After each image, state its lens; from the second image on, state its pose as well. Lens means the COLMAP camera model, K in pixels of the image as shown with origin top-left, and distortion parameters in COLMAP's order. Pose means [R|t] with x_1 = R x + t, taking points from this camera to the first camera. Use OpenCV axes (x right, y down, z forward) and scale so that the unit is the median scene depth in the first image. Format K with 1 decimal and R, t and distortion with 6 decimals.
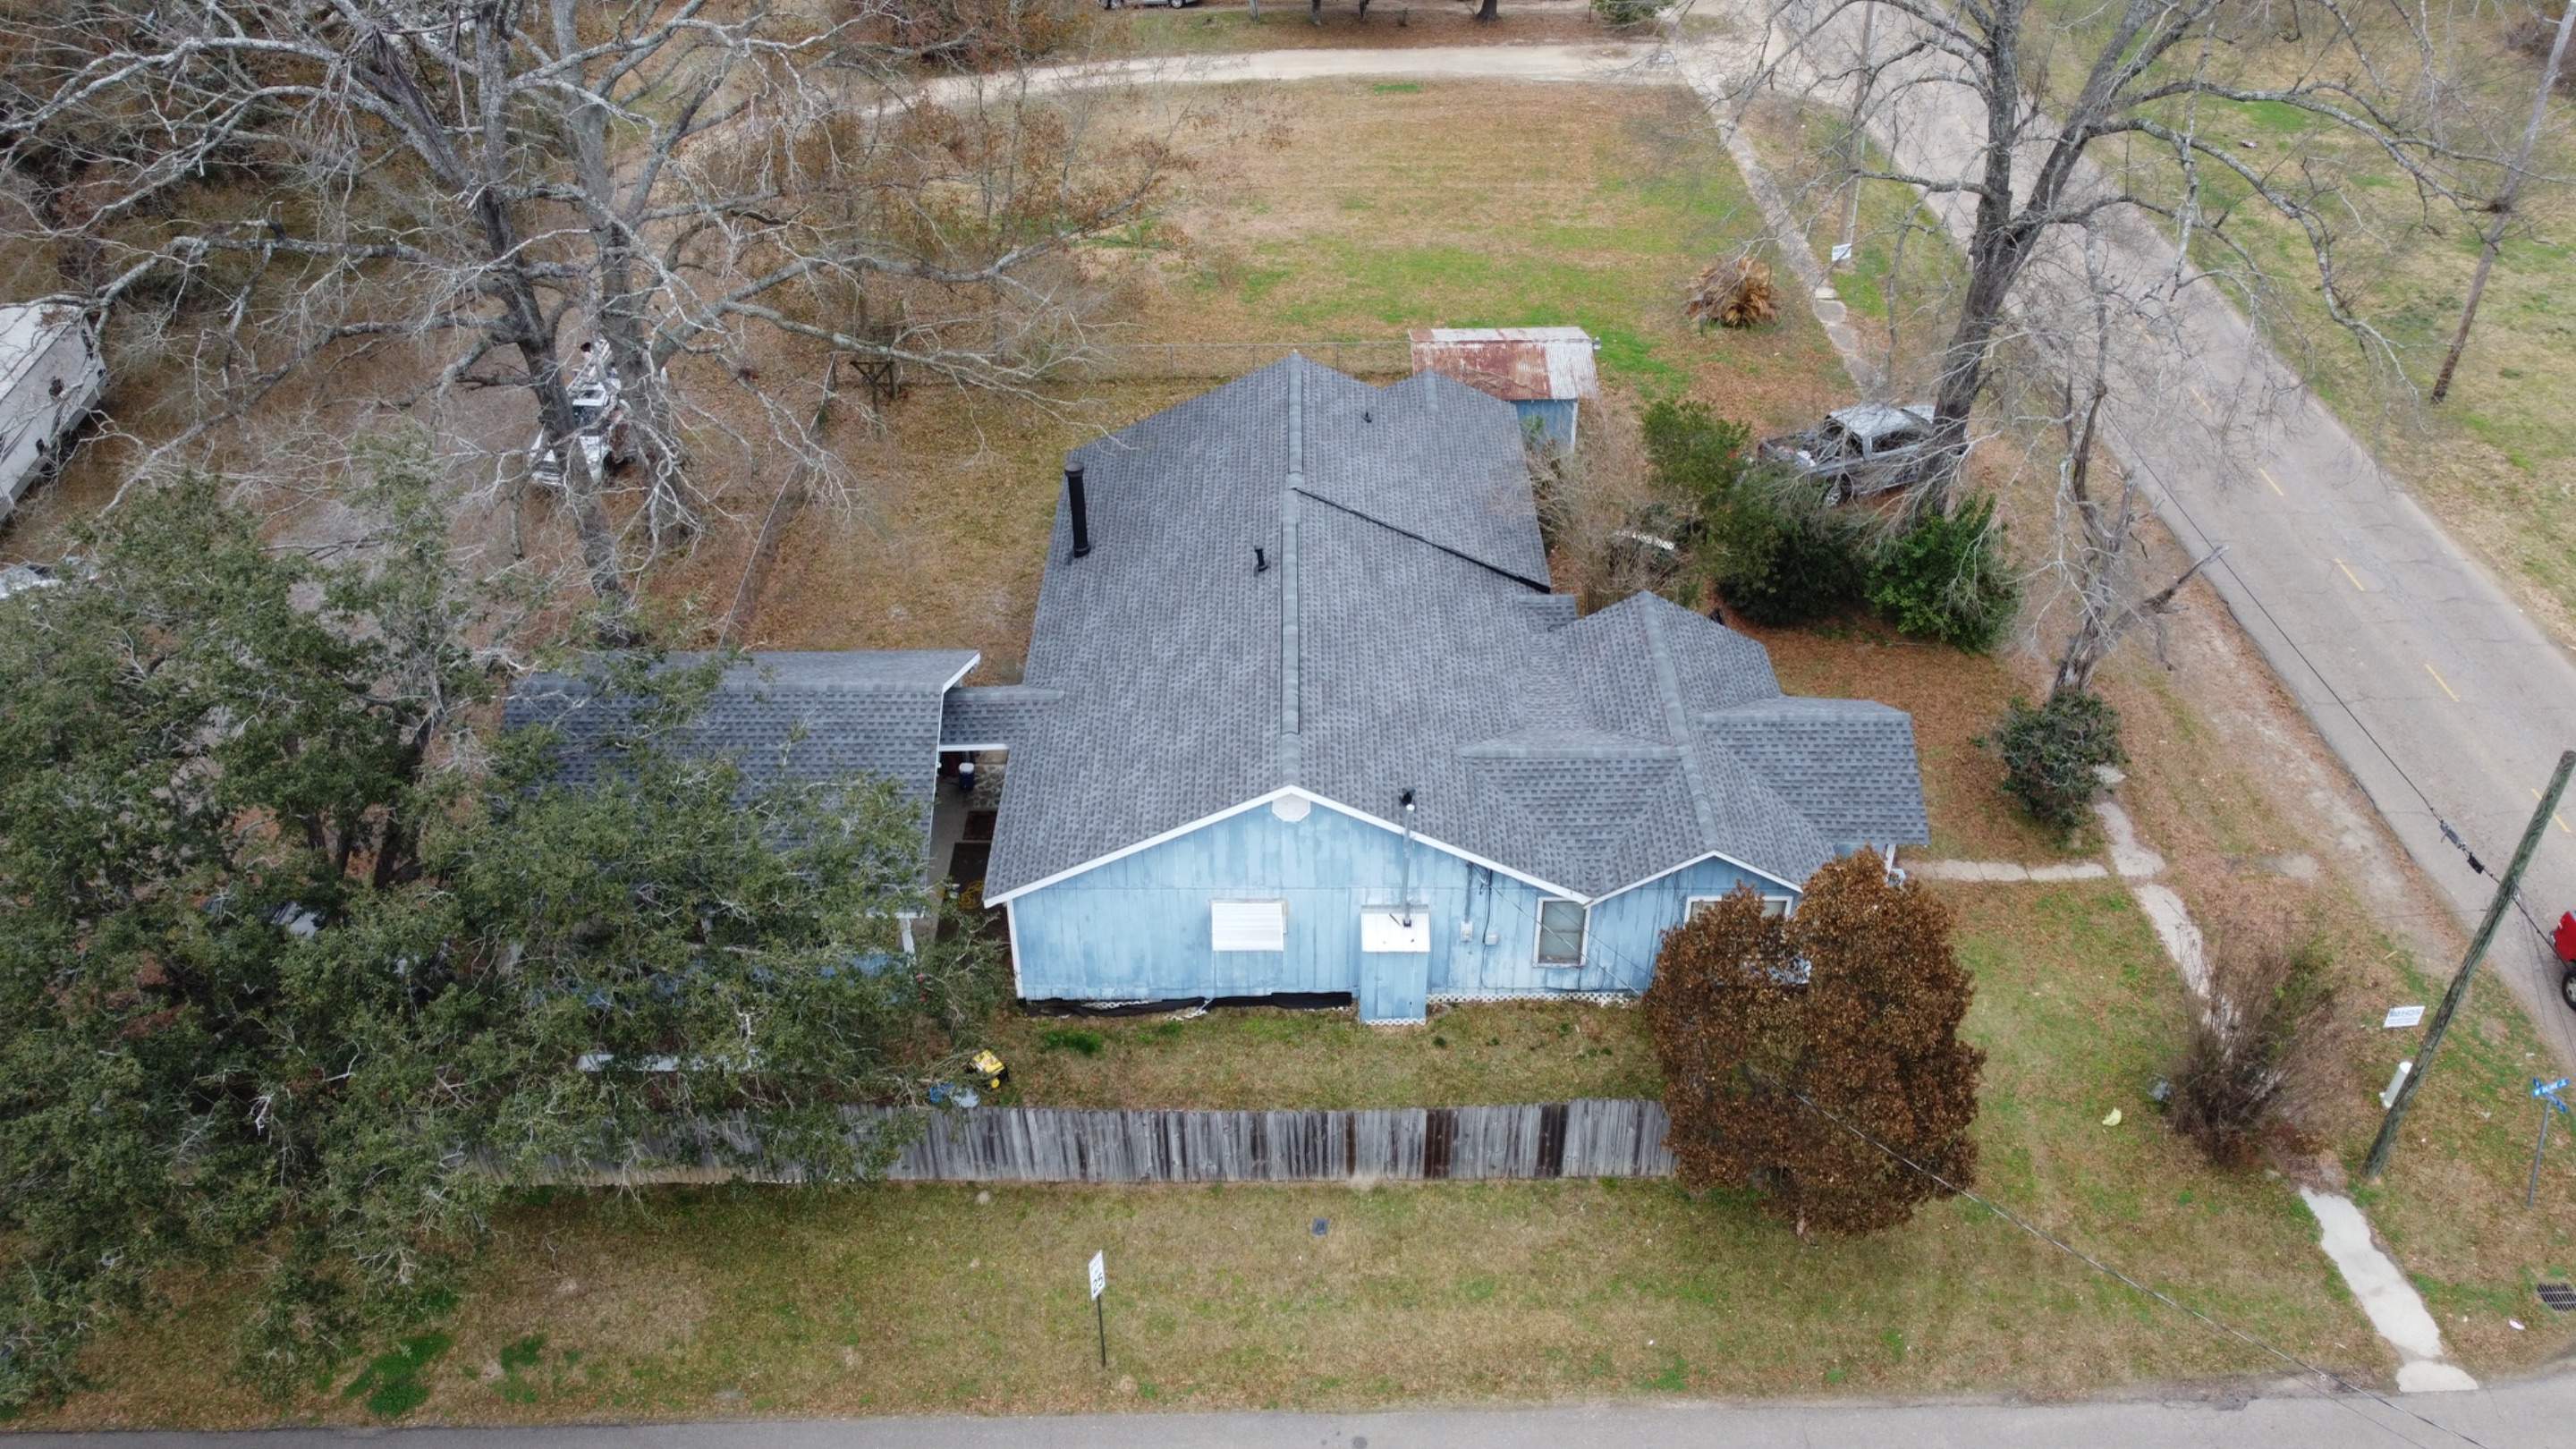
lens RADIAL K [[1950.1, 0, 1299.3], [0, 1950.1, 706.6], [0, 0, 1]] dist [-0.000476, -0.010215]
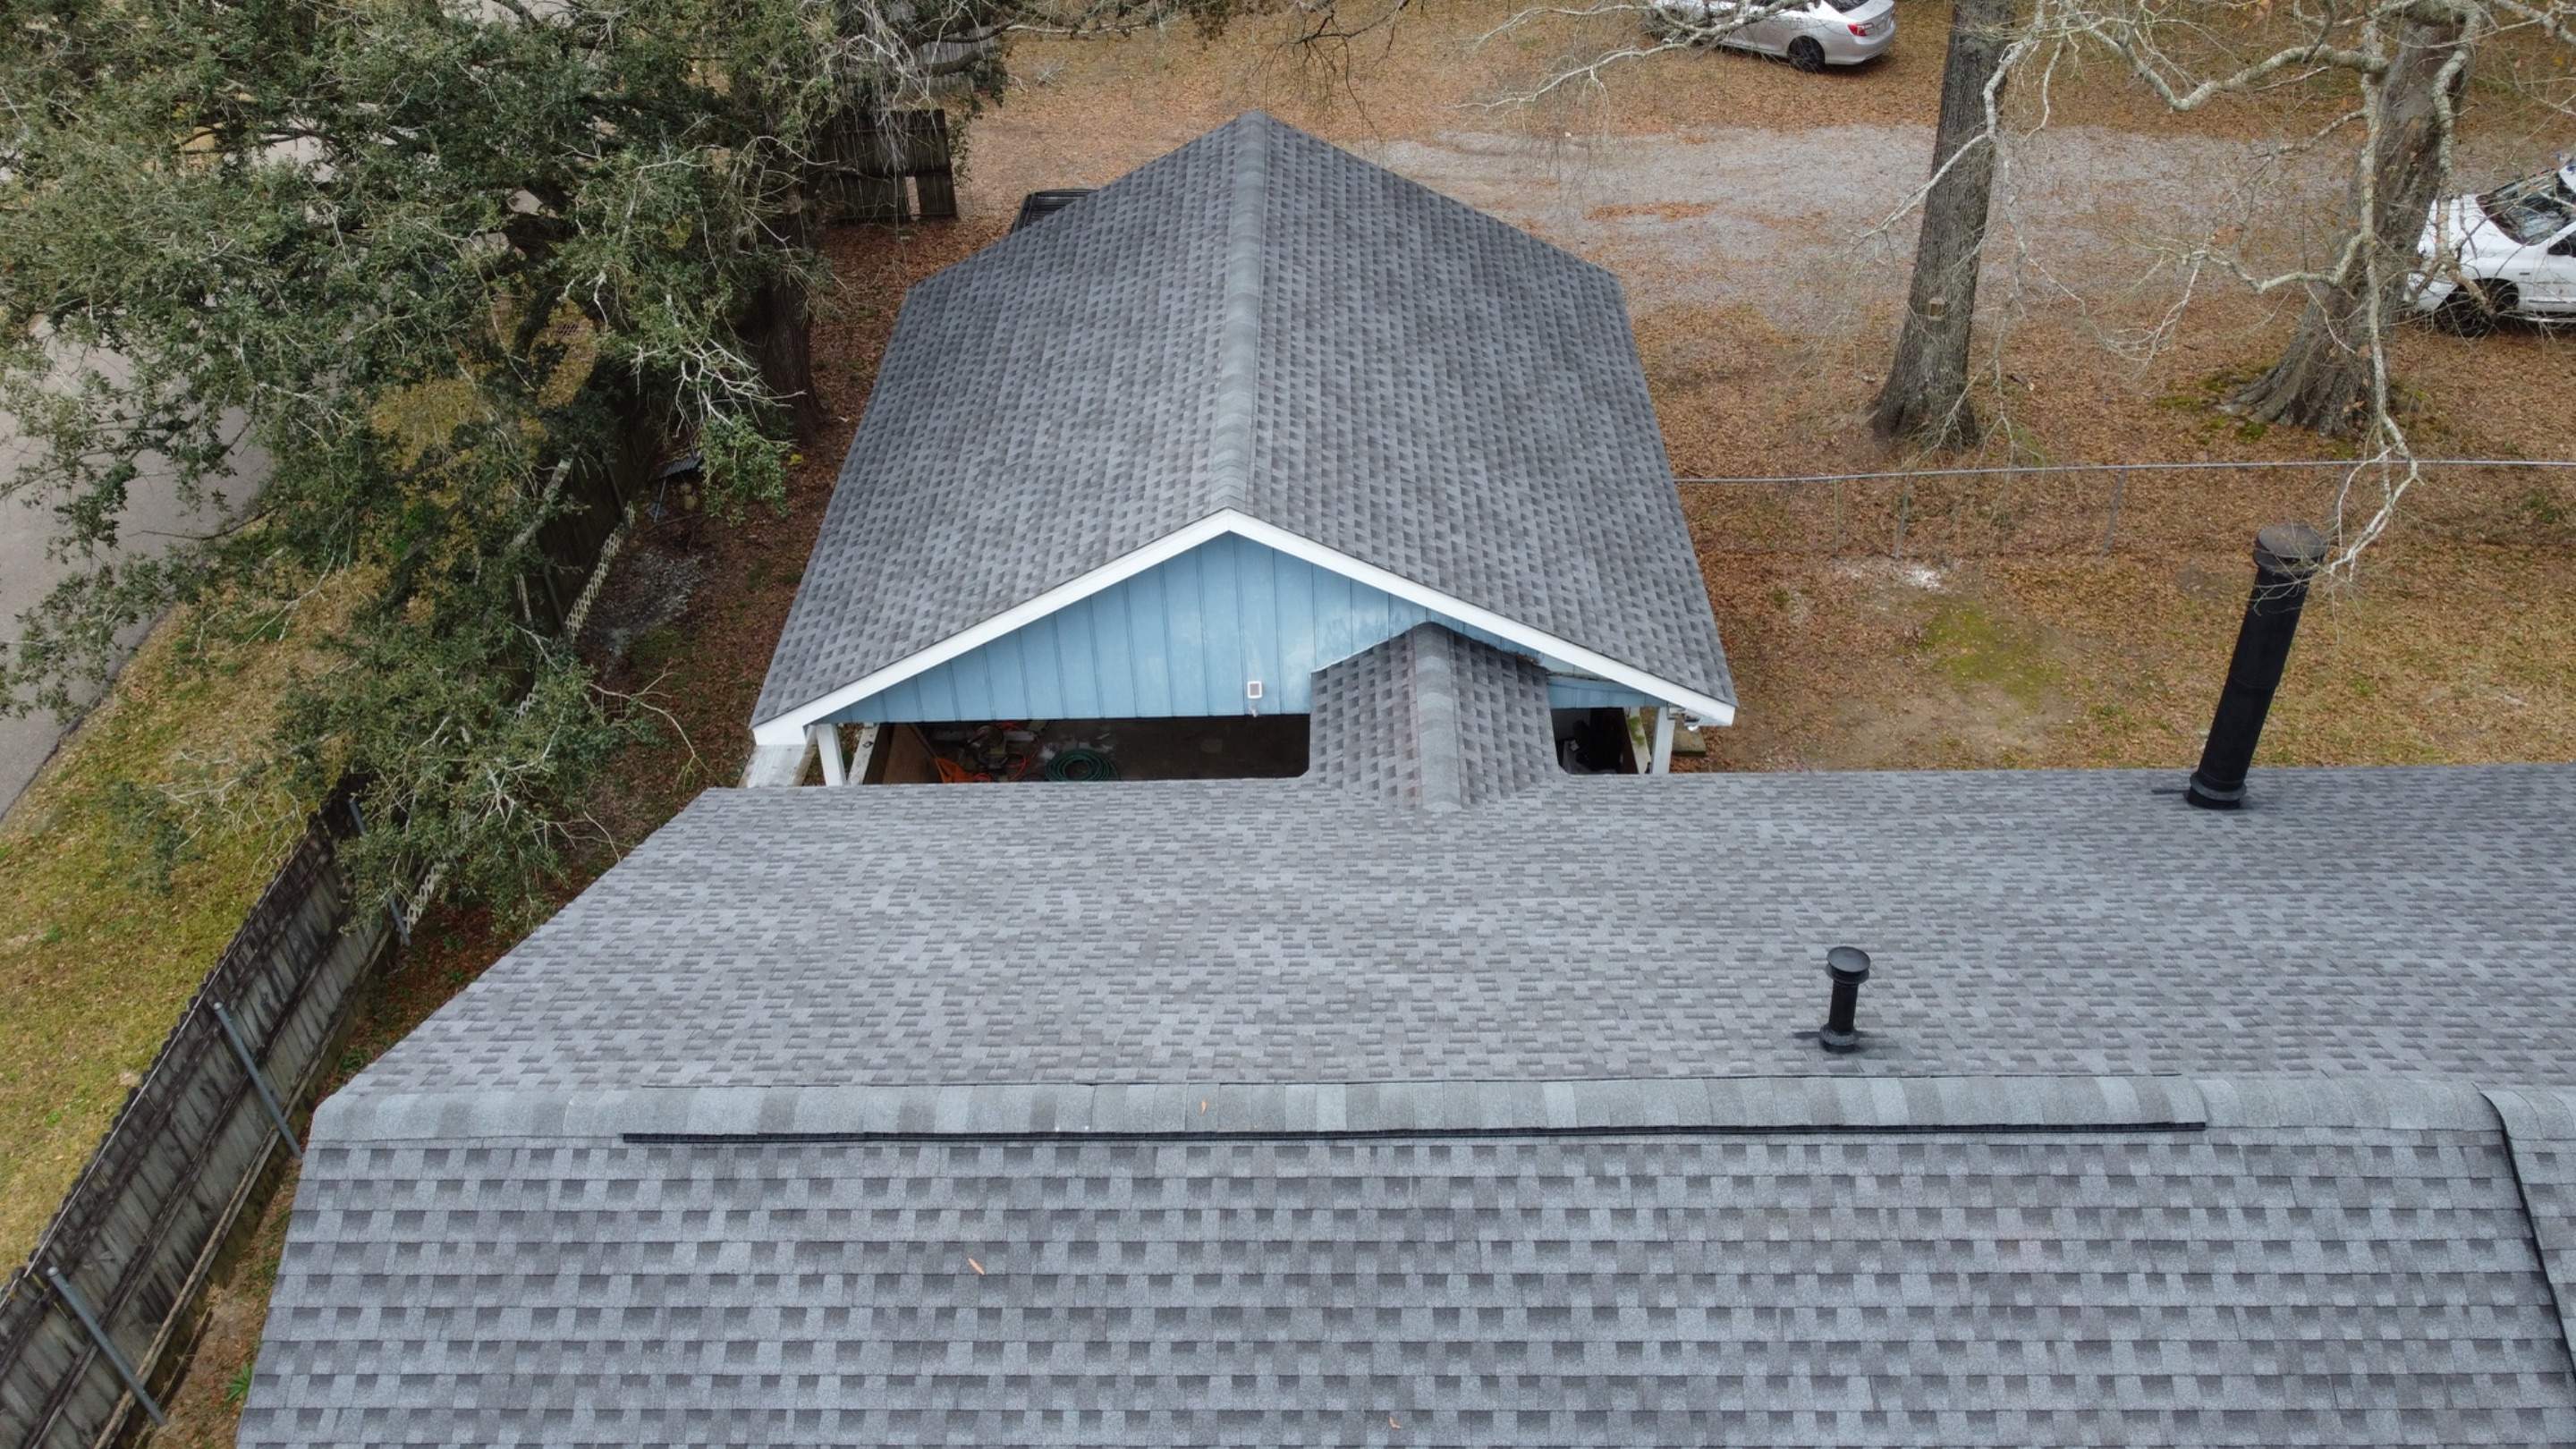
lens RADIAL K [[1950.1, 0, 1287.9], [0, 1950.1, 711.9], [0, 0, 1]] dist [-0.000476, -0.010215]
pose [[-0.016955, 0.608791, -0.793149, 0.164552], [-0.561152, 0.650757, 0.511492, -0.199695], [0.827539, 0.453750, 0.330591, 0.905456]]
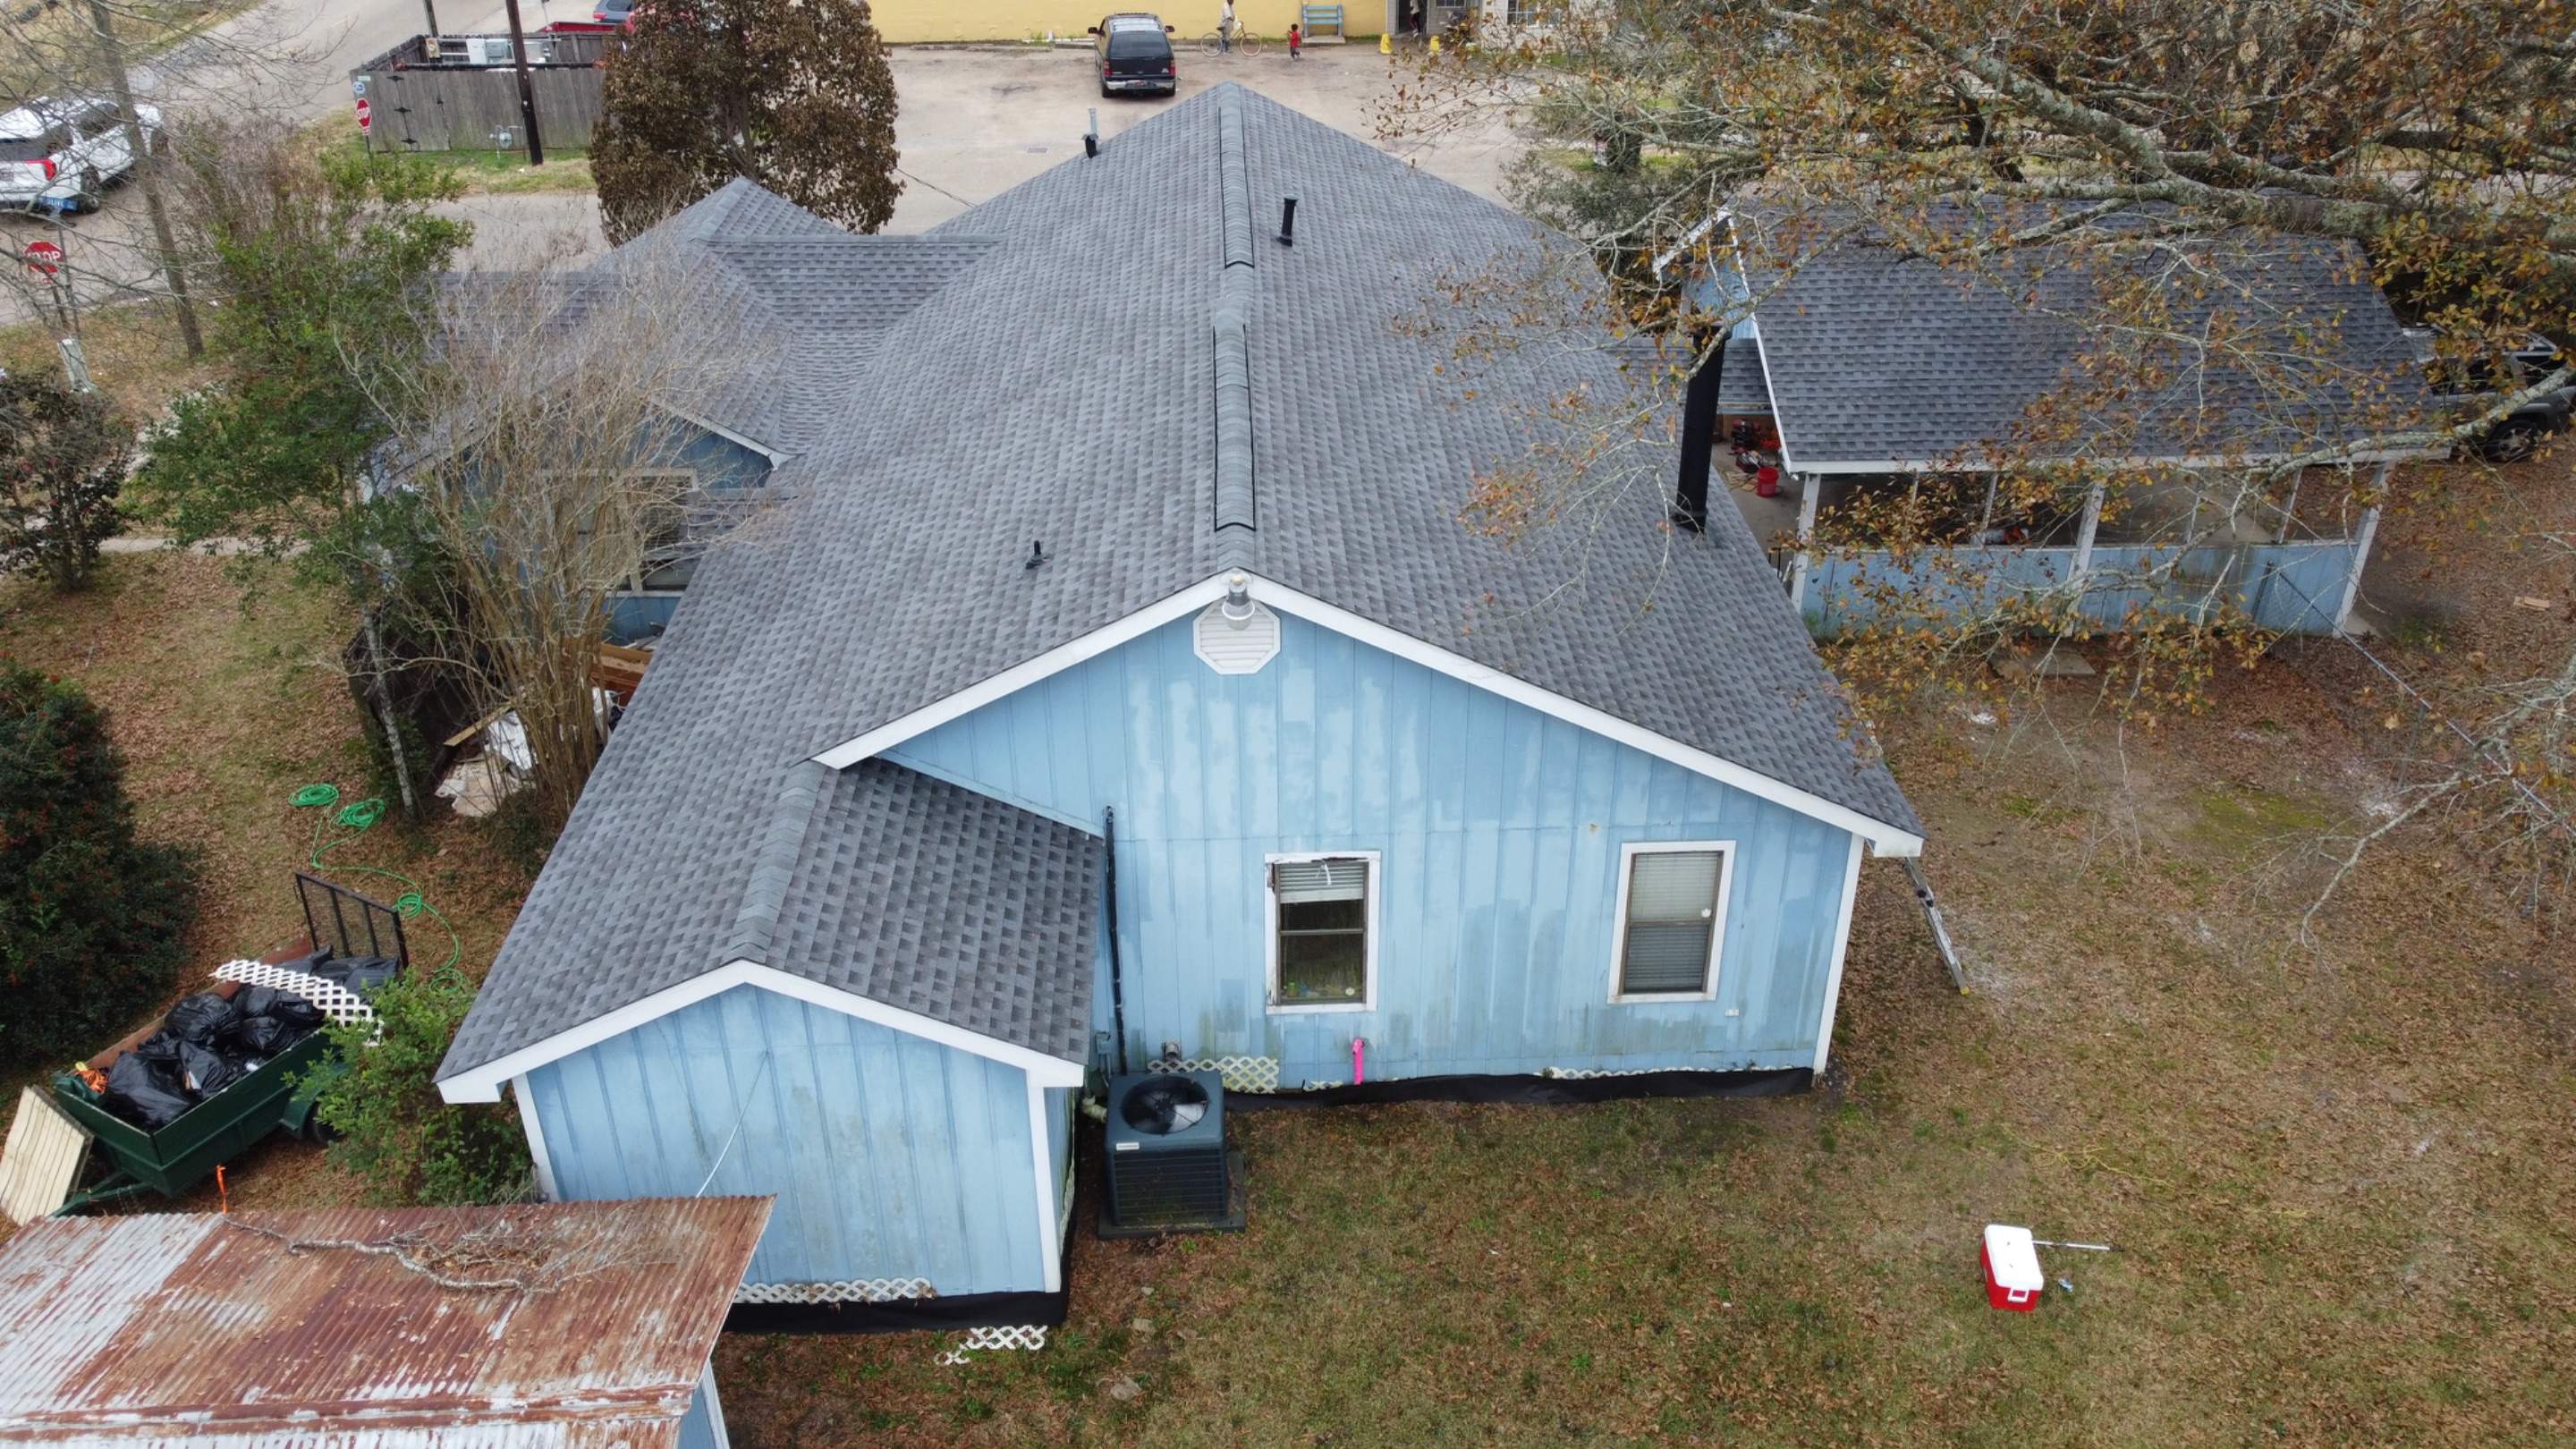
lens RADIAL K [[1950.1, 0, 1275.7], [0, 1950.1, 706.9], [0, 0, 1]] dist [-0.000476, -0.010215]
pose [[-0.999474, 0.019789, -0.025696, 0.001704], [-0.015255, 0.412338, 0.910903, -0.581474], [0.028621, 0.910816, -0.411819, 1.467439]]
